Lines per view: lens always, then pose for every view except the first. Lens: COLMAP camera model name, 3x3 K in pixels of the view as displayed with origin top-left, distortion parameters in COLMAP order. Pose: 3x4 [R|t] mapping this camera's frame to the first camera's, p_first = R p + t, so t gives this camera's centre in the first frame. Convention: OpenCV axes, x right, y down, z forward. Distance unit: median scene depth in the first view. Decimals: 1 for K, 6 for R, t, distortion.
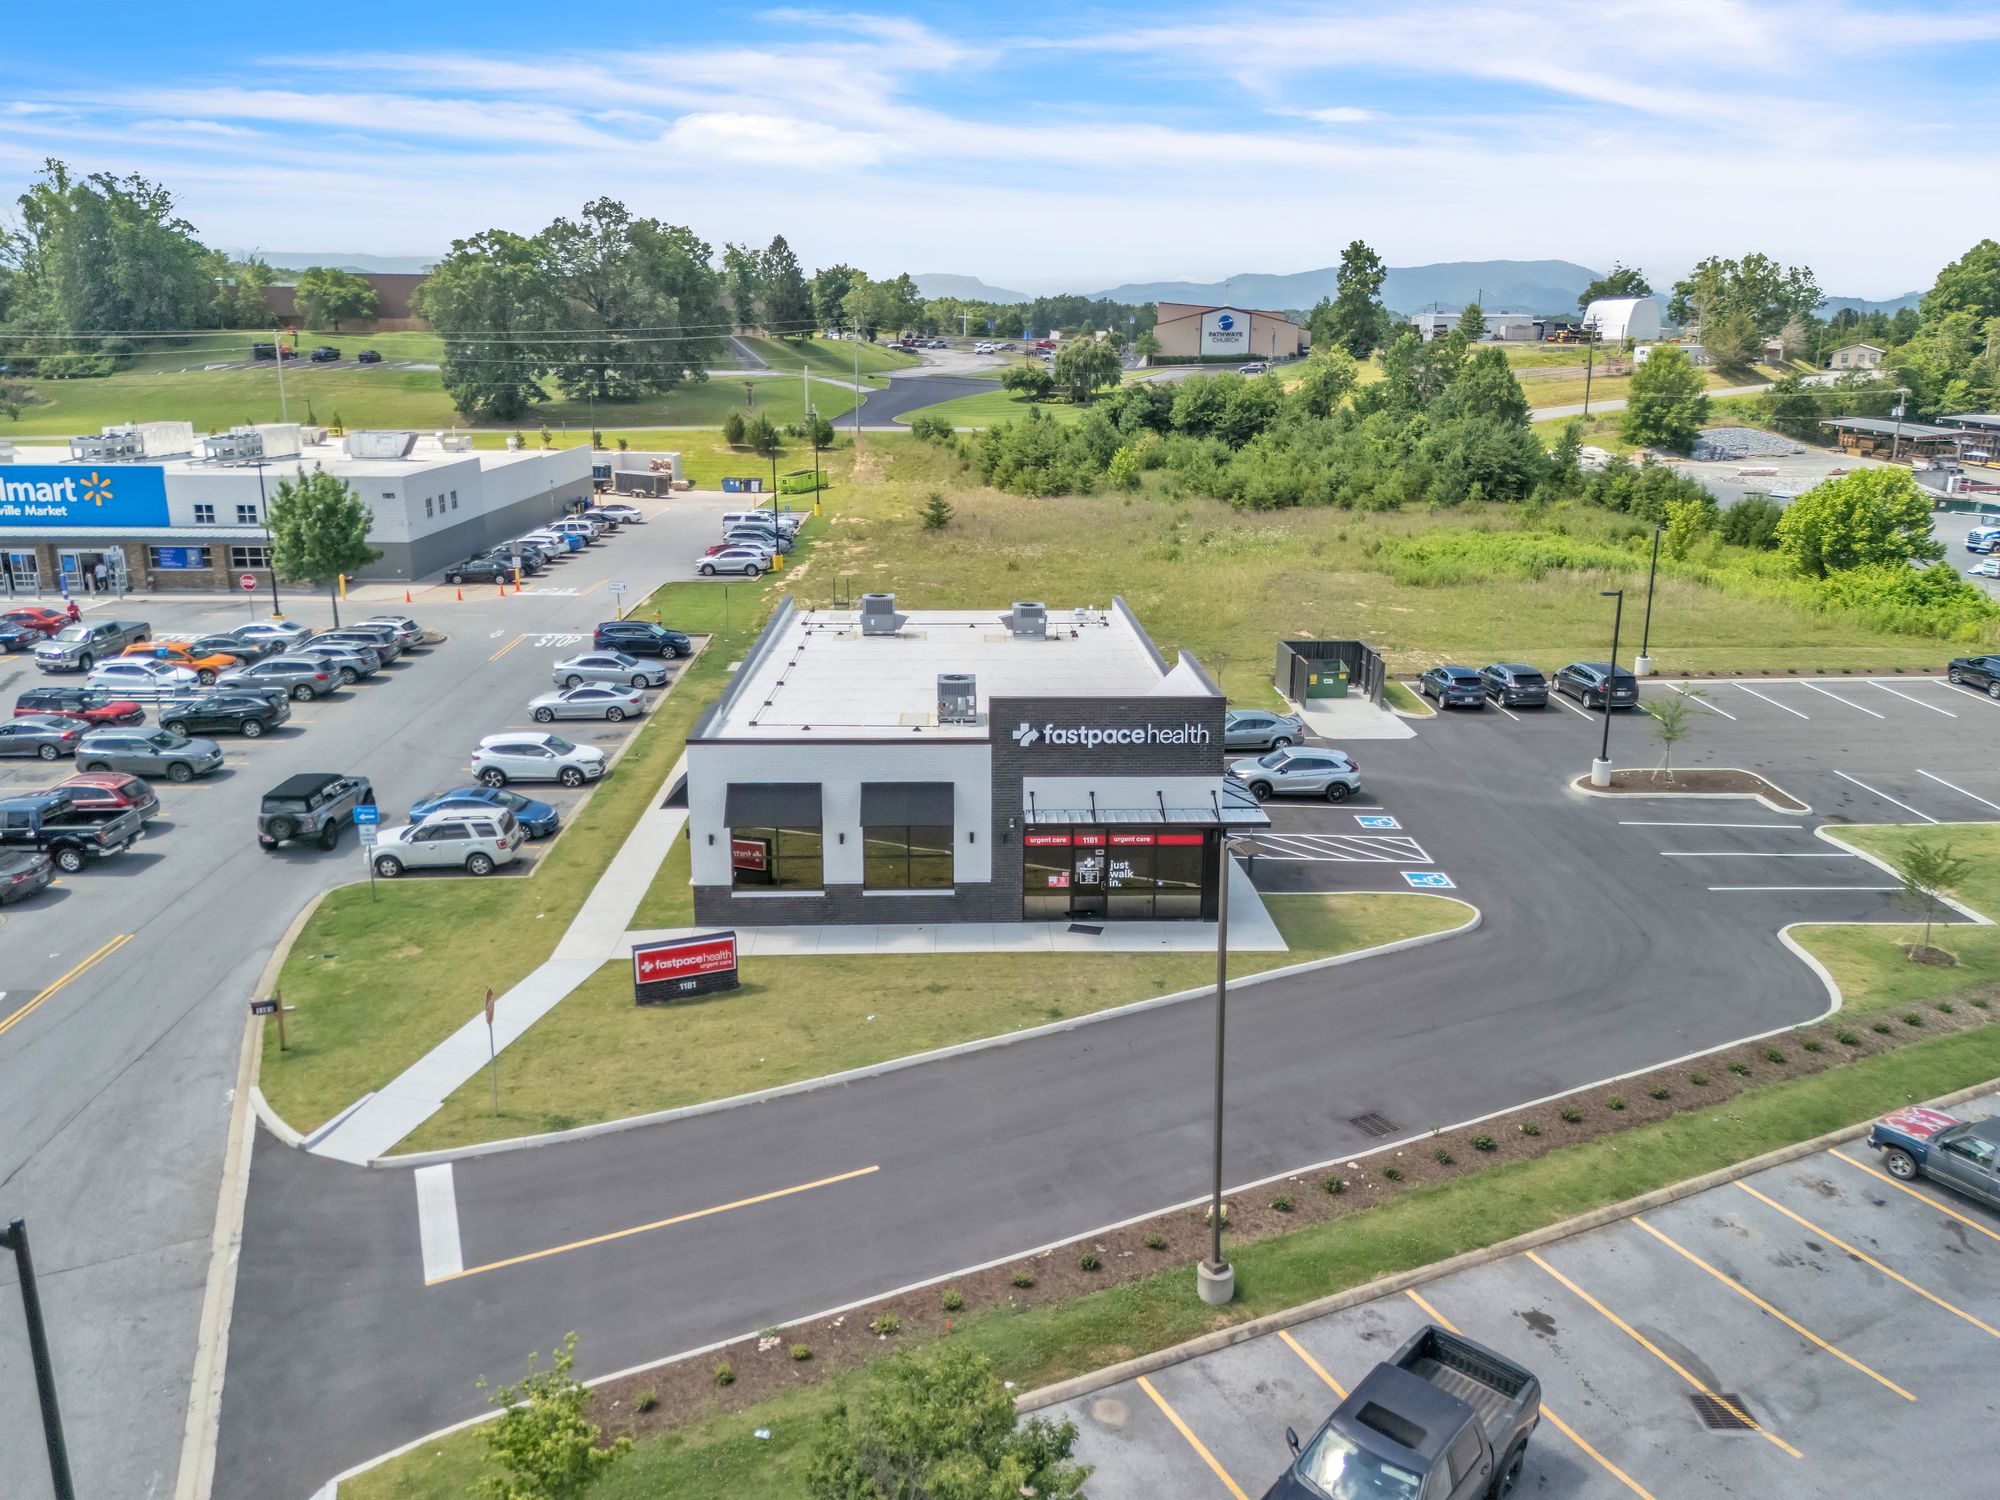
lens RADIAL K [[1488.1, 0, 1005.2], [0, 1488.1, 736.8], [0, 0, 1]] dist [0.069081, -0.066369]
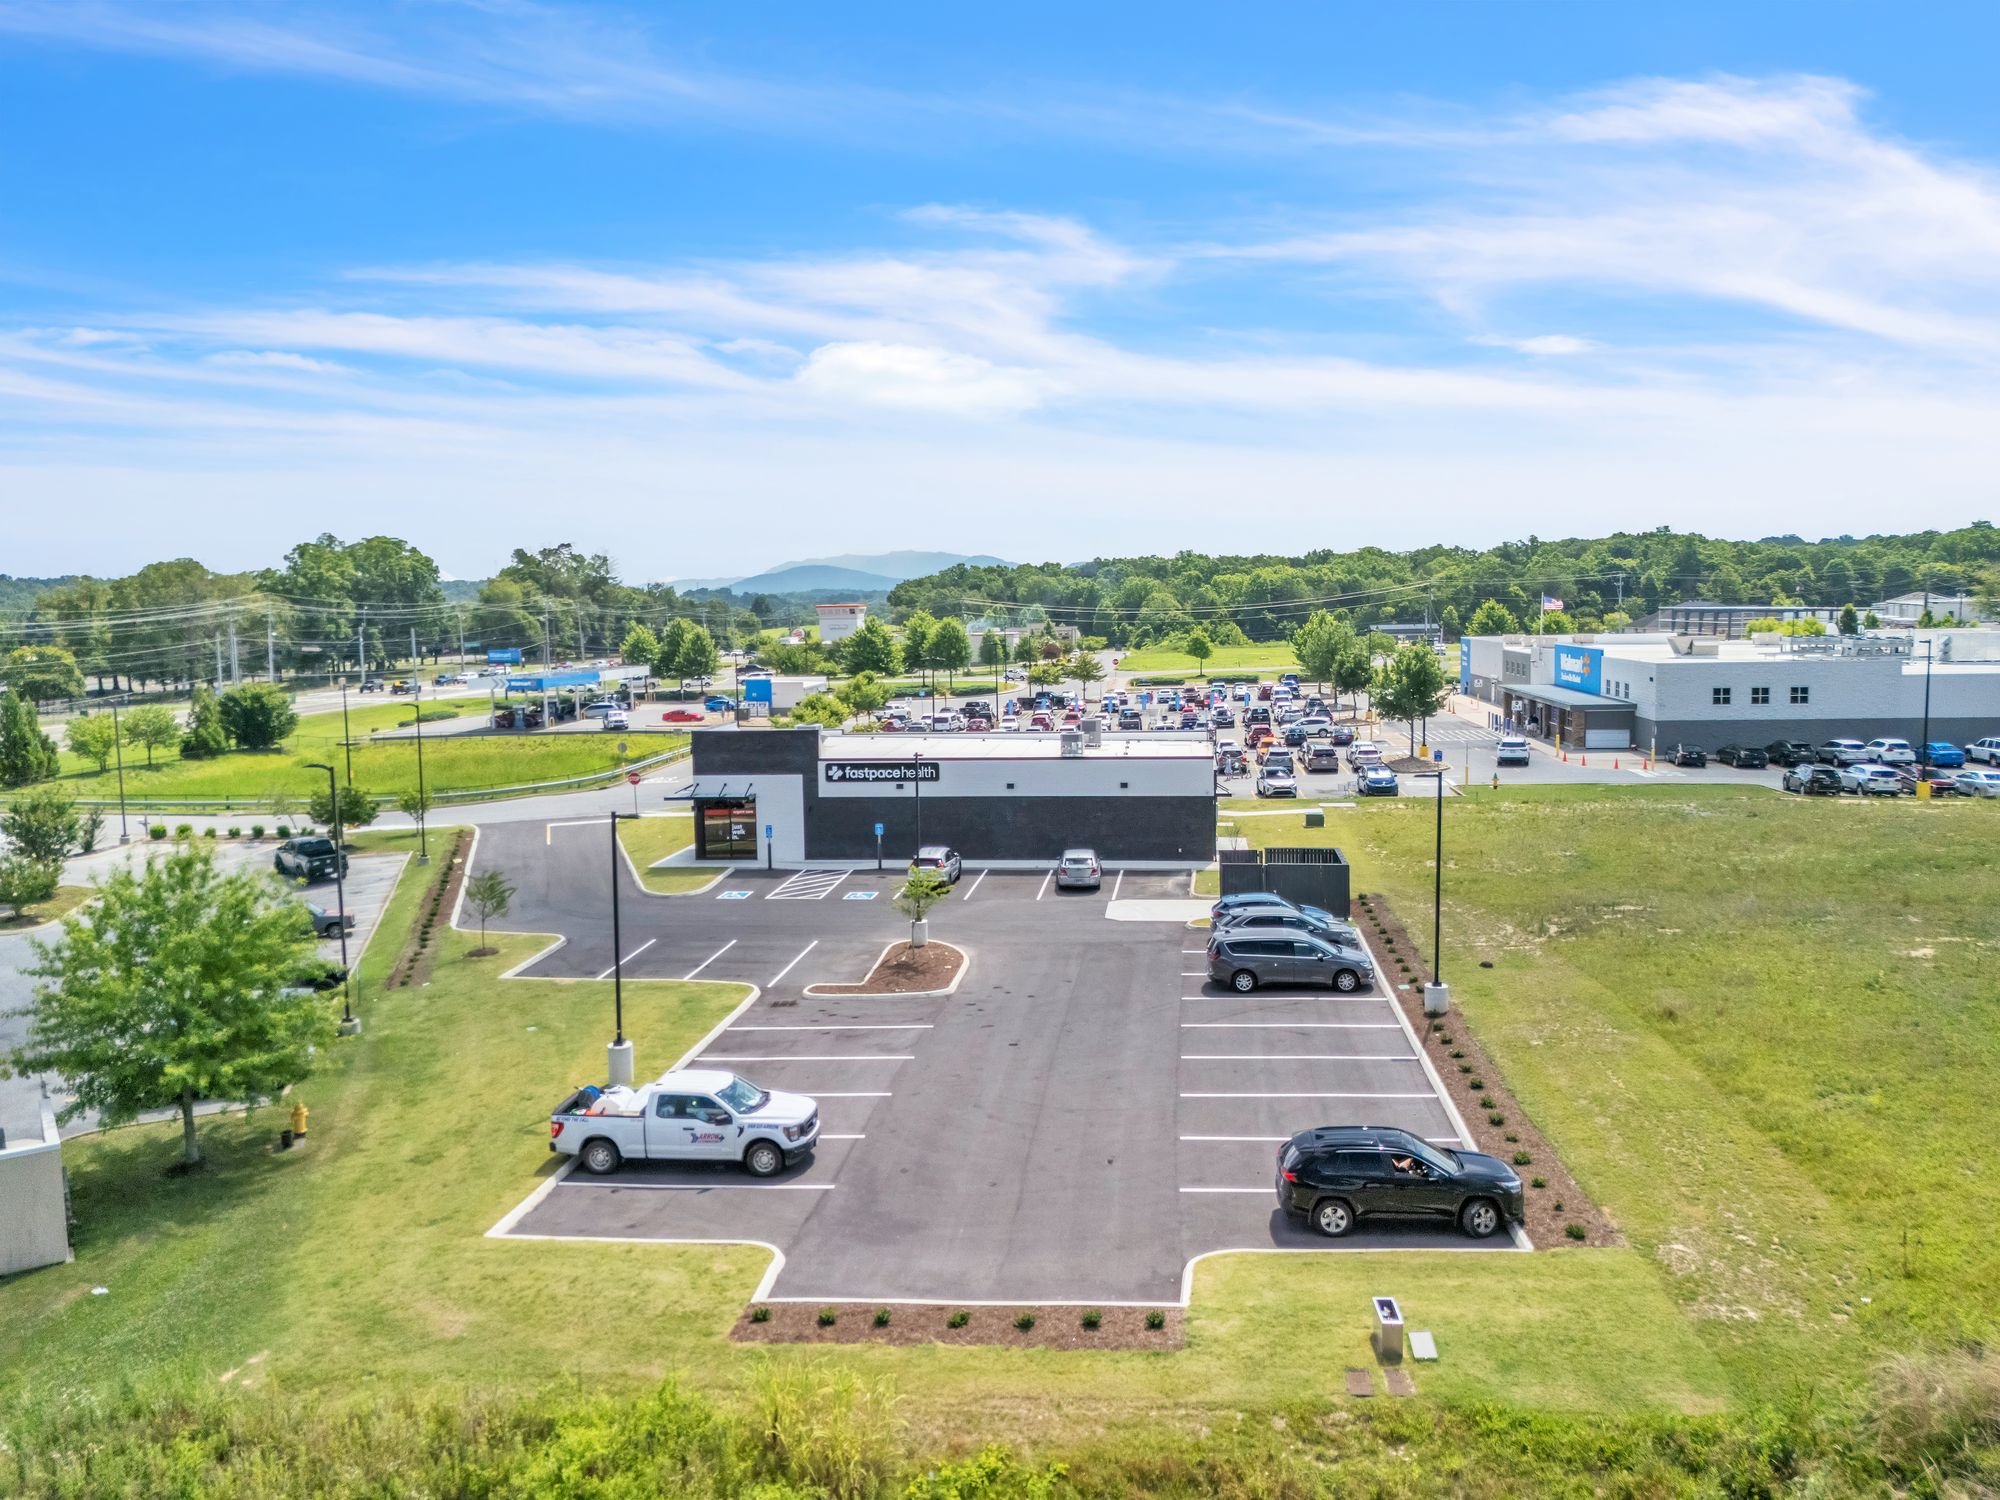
lens RADIAL K [[1488.1, 0, 1005.2], [0, 1488.1, 736.8], [0, 0, 1]] dist [0.069081, -0.066369]
pose [[-0.152366, 0.085686, -0.984603, 1.769143], [-0.233531, 0.964903, 0.120110, -0.308071], [0.960338, 0.248236, -0.127008, 1.493623]]
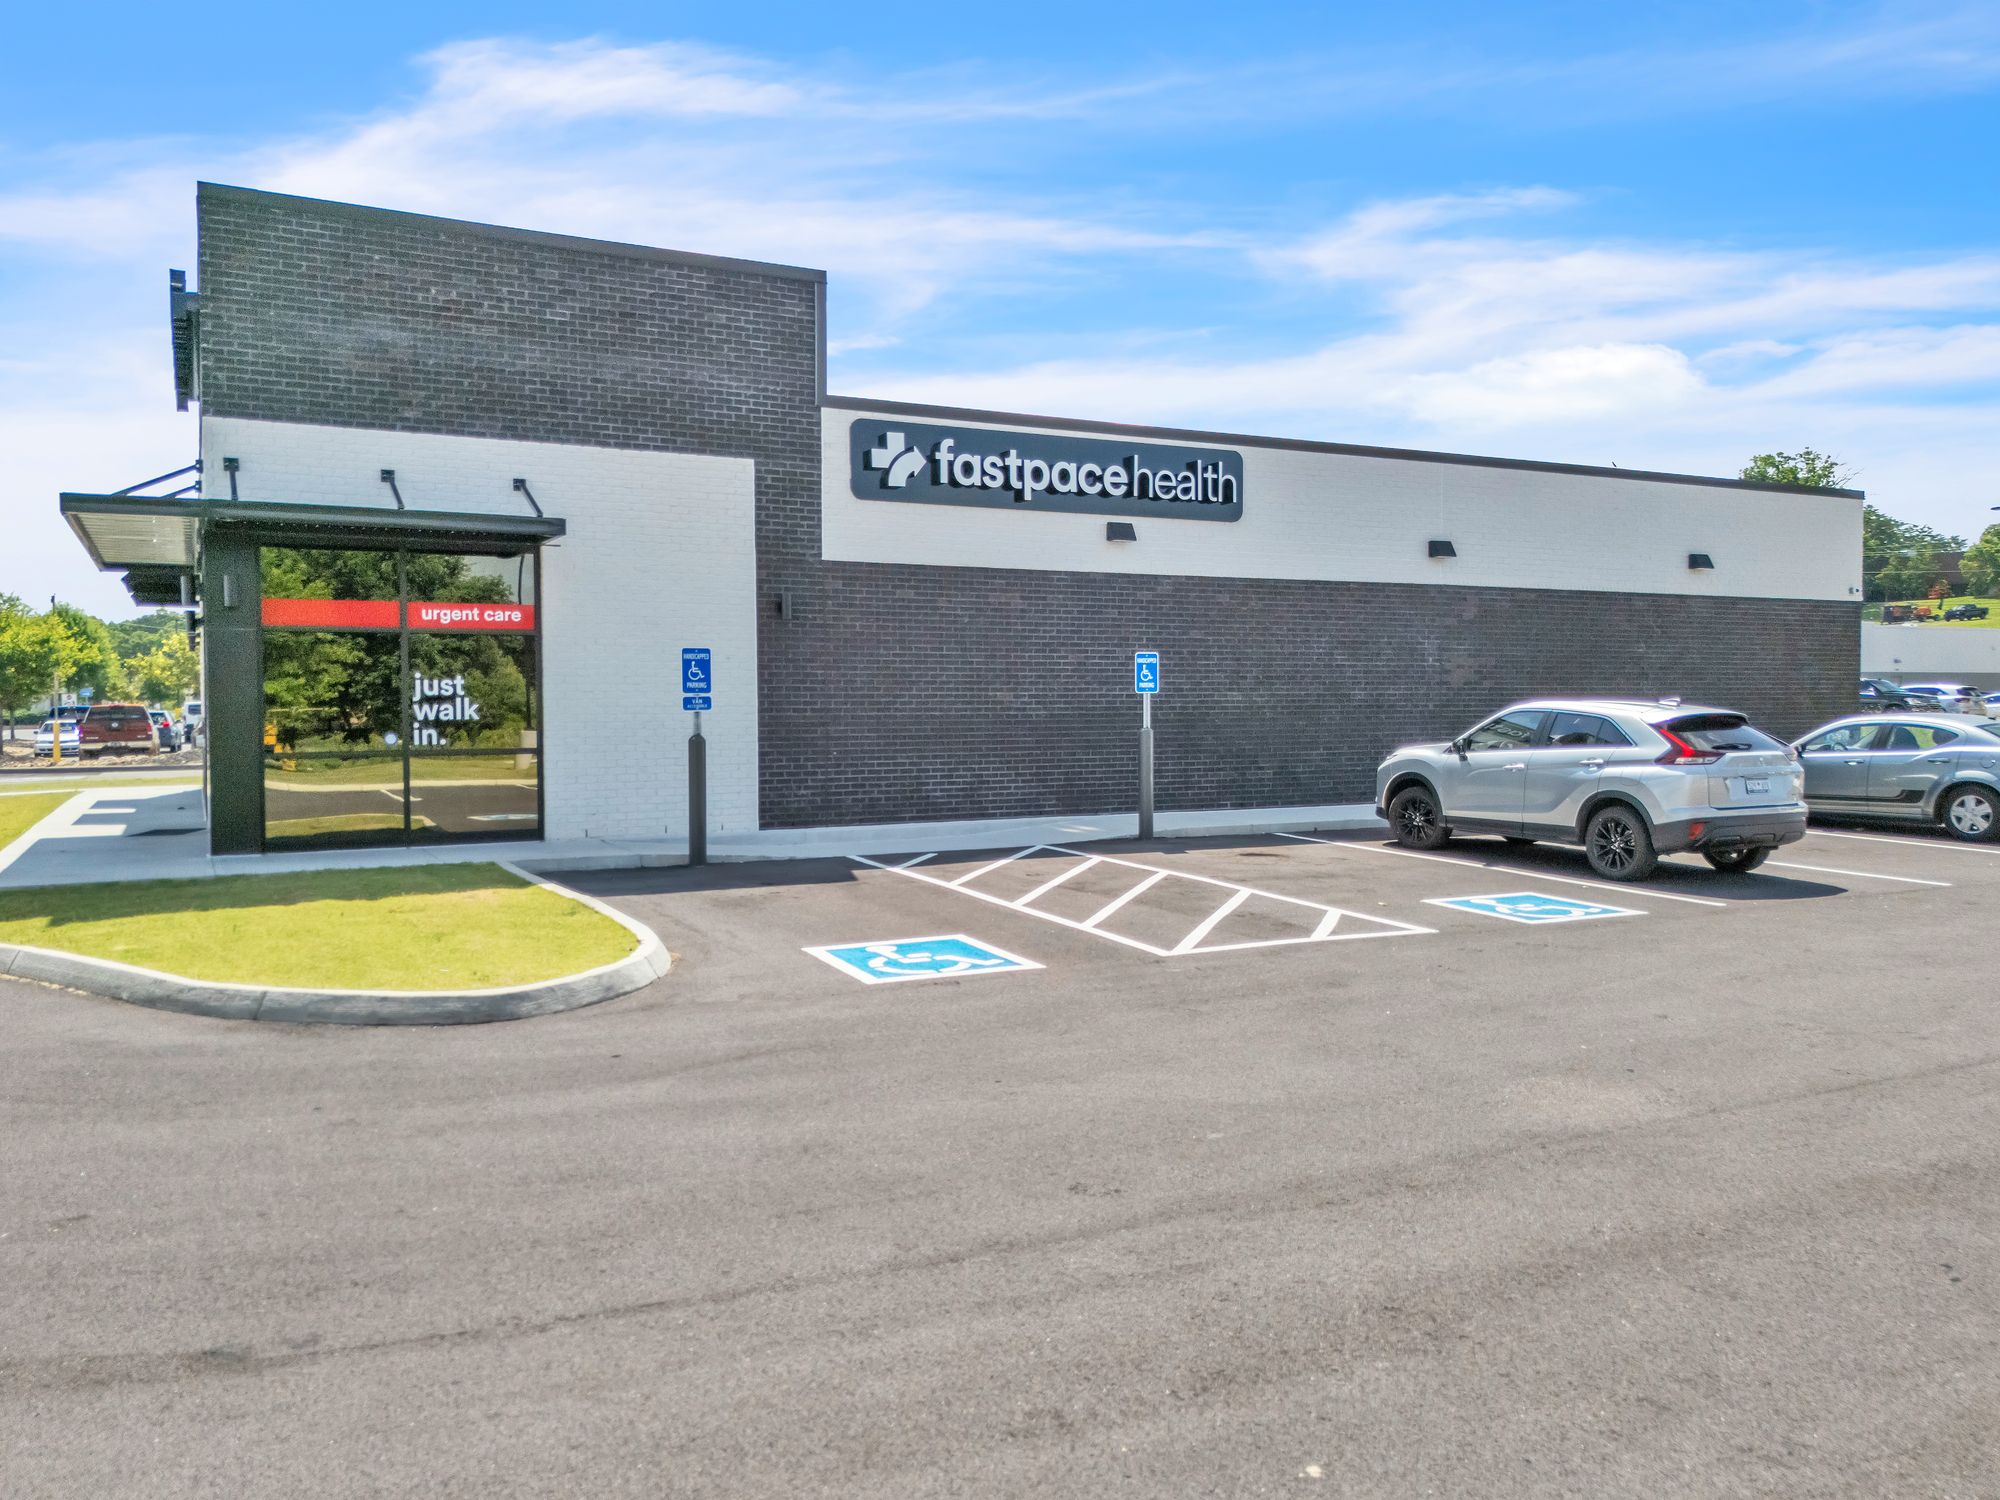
lens RADIAL K [[1510.6, 0, 1006.0], [0, 1510.6, 755.8], [0, 0, 1]] dist [0.074857, -0.080388]
pose [[0.438295, 0.023773, -0.898517, 0.524890], [-0.221200, 0.971759, -0.082190, 0.087058], [0.871188, 0.234775, 0.431176, 0.968435]]
